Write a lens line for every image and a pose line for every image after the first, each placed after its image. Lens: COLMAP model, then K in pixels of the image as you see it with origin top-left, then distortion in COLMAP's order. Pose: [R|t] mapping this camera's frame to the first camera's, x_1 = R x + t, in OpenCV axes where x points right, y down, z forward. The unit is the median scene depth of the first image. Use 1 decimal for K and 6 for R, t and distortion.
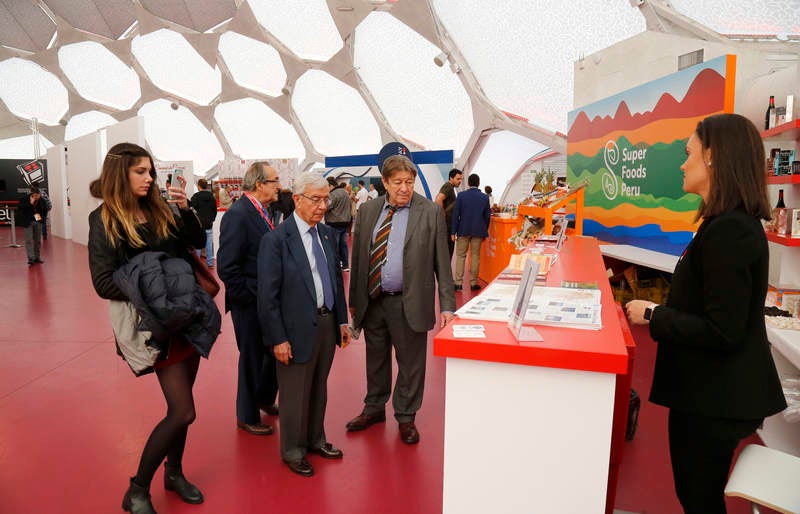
lens RADIAL K [[540.4, 0, 392.4], [0, 540.4, 253.7], [0, 0, 1]] dist [-0.107978, 0.050330]
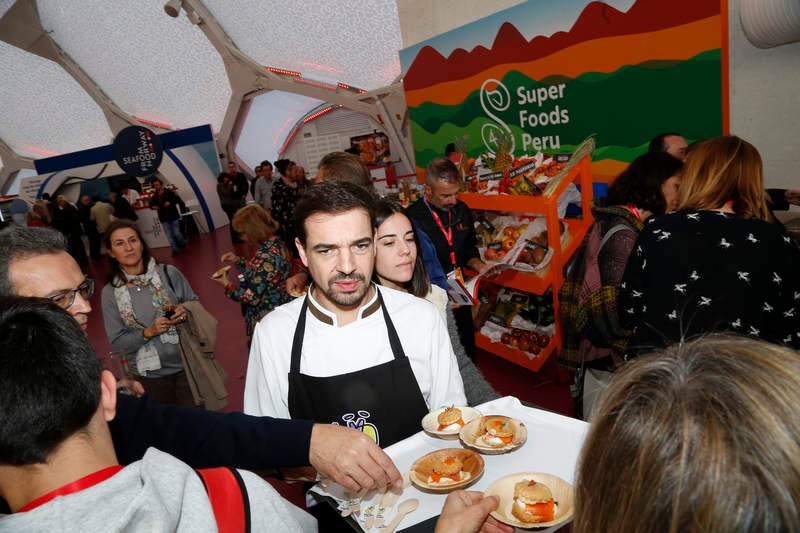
lens RADIAL K [[532.6, 0, 392.7], [0, 532.6, 280.2], [0, 0, 1]] dist [-0.122480, 0.063346]
pose [[0.868102, -0.258316, 0.423876, -0.046466], [0.206977, 0.964519, 0.163901, -0.043796], [-0.451175, -0.054551, 0.890767, 0.191102]]
